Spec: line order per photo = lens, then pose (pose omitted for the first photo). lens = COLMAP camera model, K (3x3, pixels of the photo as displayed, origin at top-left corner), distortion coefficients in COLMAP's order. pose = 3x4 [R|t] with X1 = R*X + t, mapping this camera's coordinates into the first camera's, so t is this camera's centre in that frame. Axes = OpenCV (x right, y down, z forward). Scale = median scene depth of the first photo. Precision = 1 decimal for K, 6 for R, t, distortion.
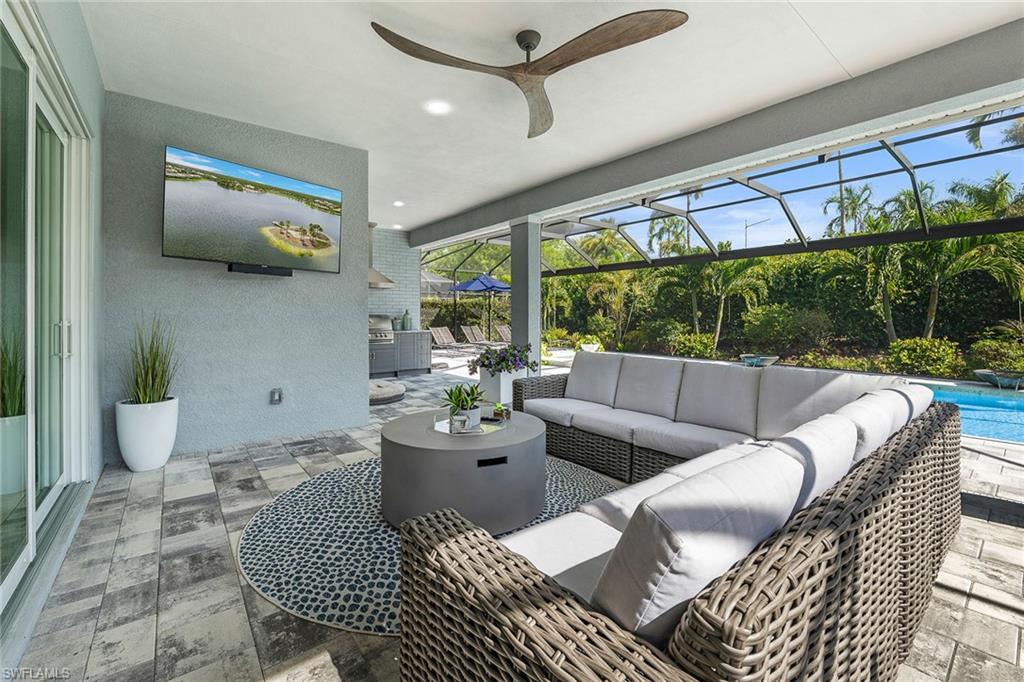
lens RADIAL K [[426.2, 0, 514.0], [0, 426.2, 321.9], [0, 0, 1]] dist [-0.011074, 0.000855]
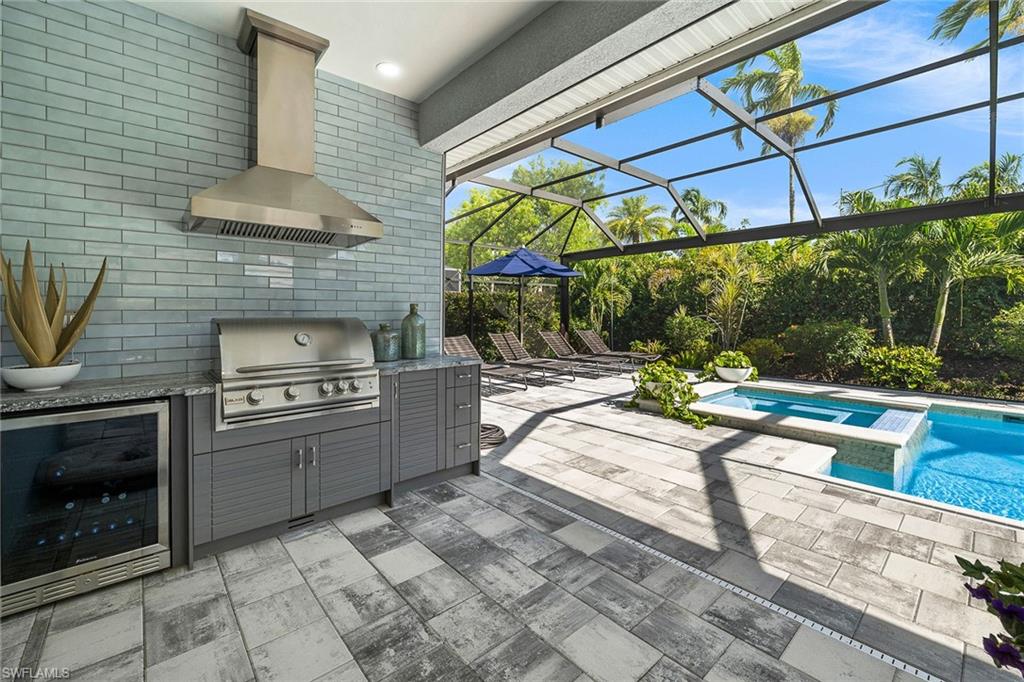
lens RADIAL K [[426.2, 0, 511.7], [0, 426.2, 325.5], [0, 0, 1]] dist [-0.011074, 0.000855]
pose [[0.999039, -0.004579, 0.043600, -0.099680], [0.003995, 0.999901, 0.013487, -0.007919], [-0.043657, -0.013300, 0.998958, 0.342044]]
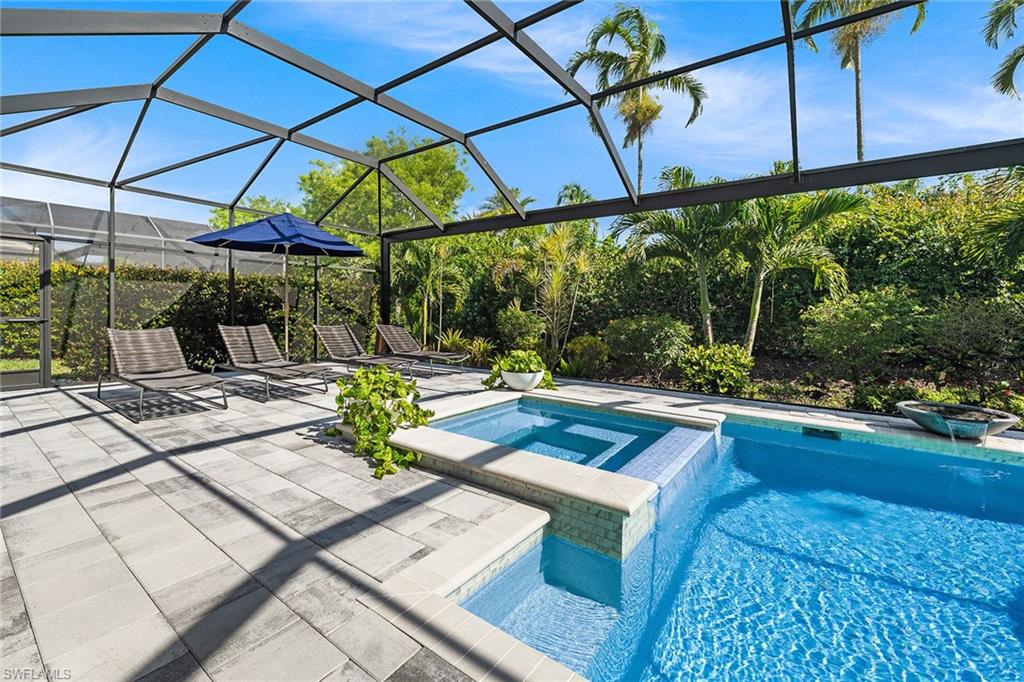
lens RADIAL K [[426.2, 0, 515.5], [0, 426.2, 322.2], [0, 0, 1]] dist [-0.011074, 0.000855]
pose [[0.963809, 0.009160, 0.266437, 0.041432], [-0.011526, 0.999907, 0.007317, -0.000184], [-0.266345, -0.010123, 0.963825, 0.435410]]
